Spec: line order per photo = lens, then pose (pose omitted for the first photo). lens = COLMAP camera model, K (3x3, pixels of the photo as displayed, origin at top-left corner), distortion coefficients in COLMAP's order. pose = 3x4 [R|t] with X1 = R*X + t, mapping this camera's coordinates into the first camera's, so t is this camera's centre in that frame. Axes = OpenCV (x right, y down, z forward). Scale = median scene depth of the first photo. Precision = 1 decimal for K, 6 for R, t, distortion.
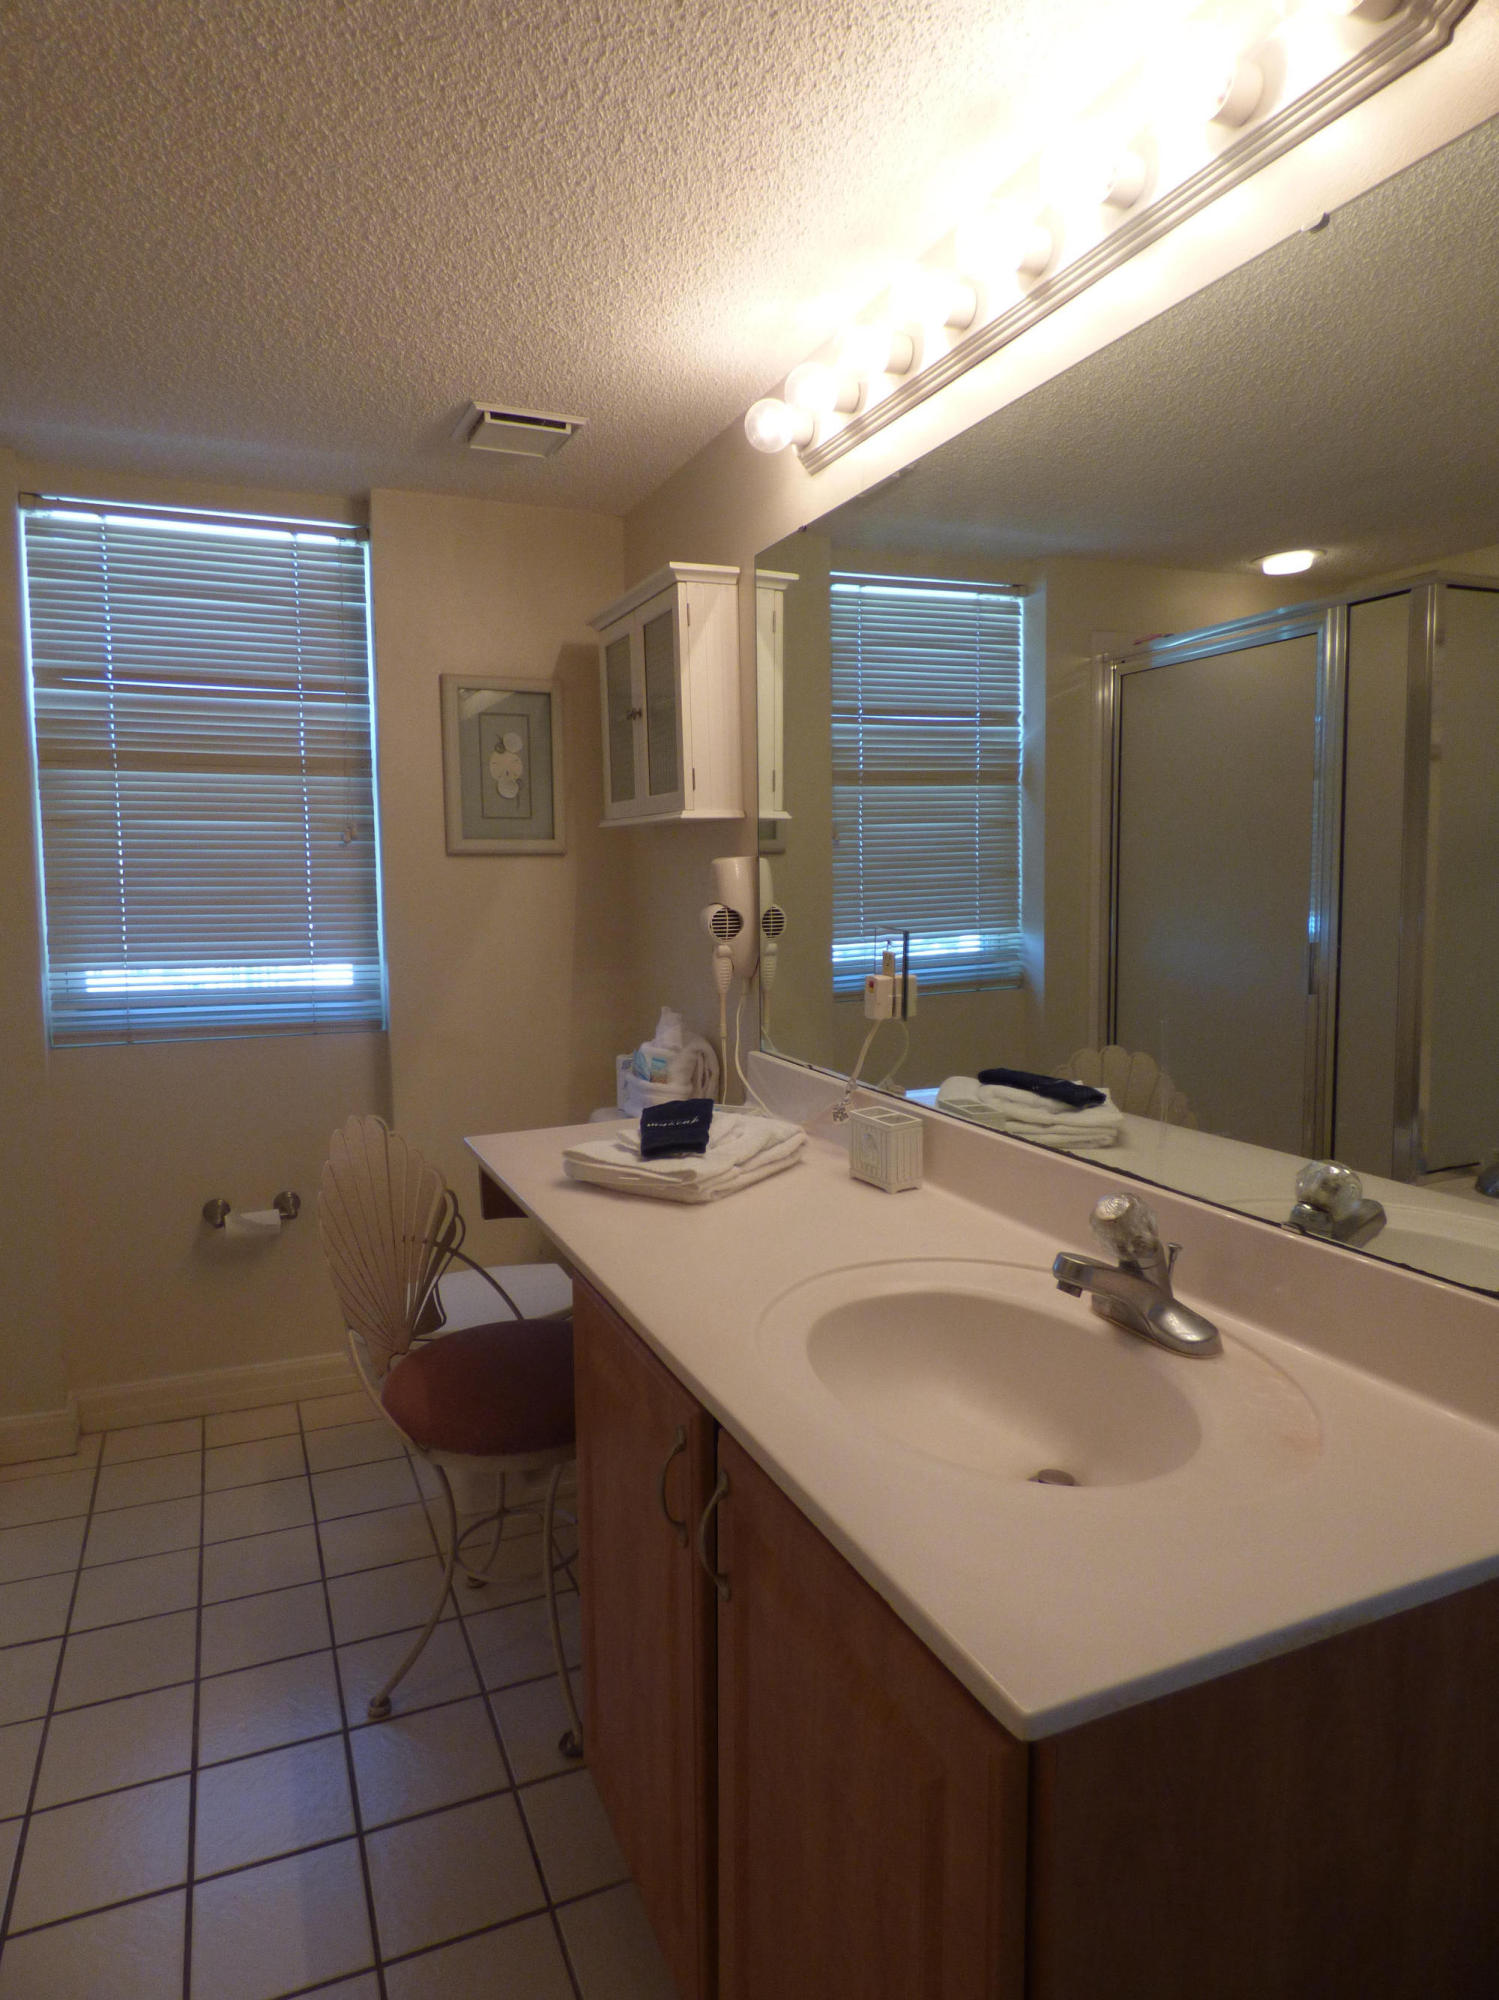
lens RADIAL K [[1208.7, 0, 742.2], [0, 1208.7, 1001.4], [0, 0, 1]] dist [-0.014730, -0.004680]
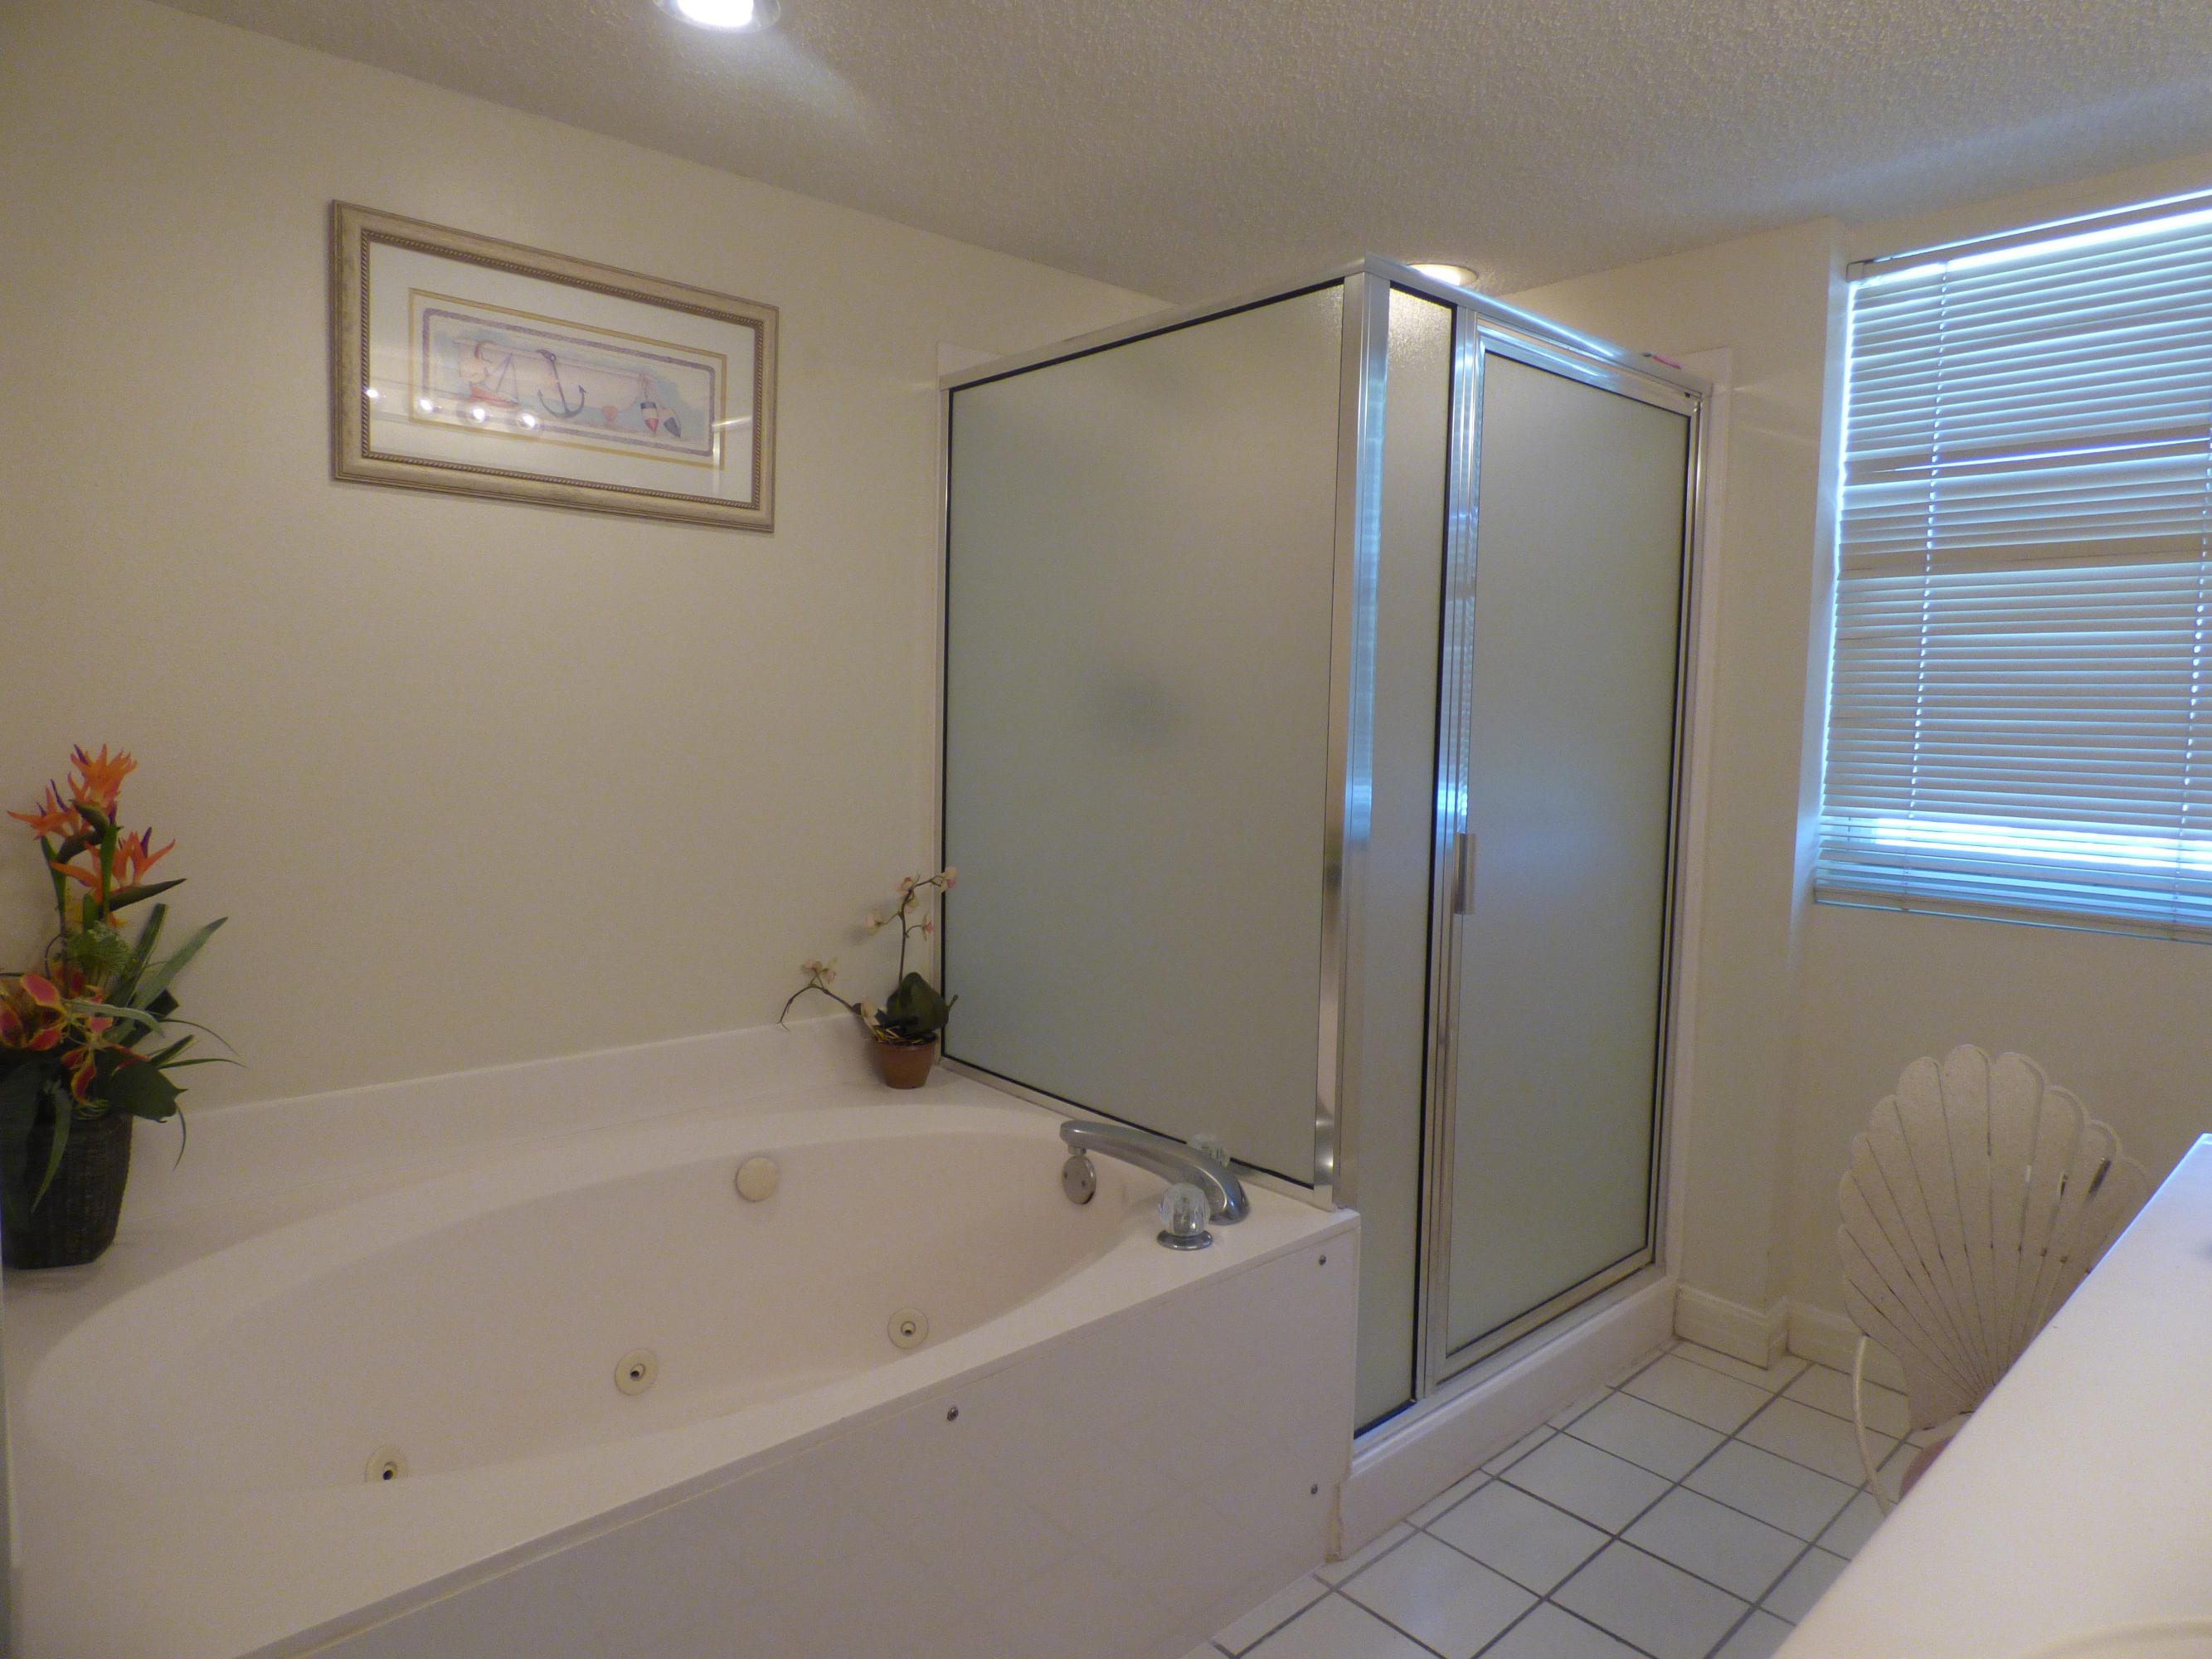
lens RADIAL K [[1336.9, 0, 1100.1], [0, 1336.9, 822.8], [0, 0, 1]] dist [-0.014730, -0.004680]
pose [[0.325479, 0.091517, -0.941110, 0.155566], [-0.114782, 0.991769, 0.056746, -0.013308], [0.938557, 0.089553, 0.333304, 0.195234]]
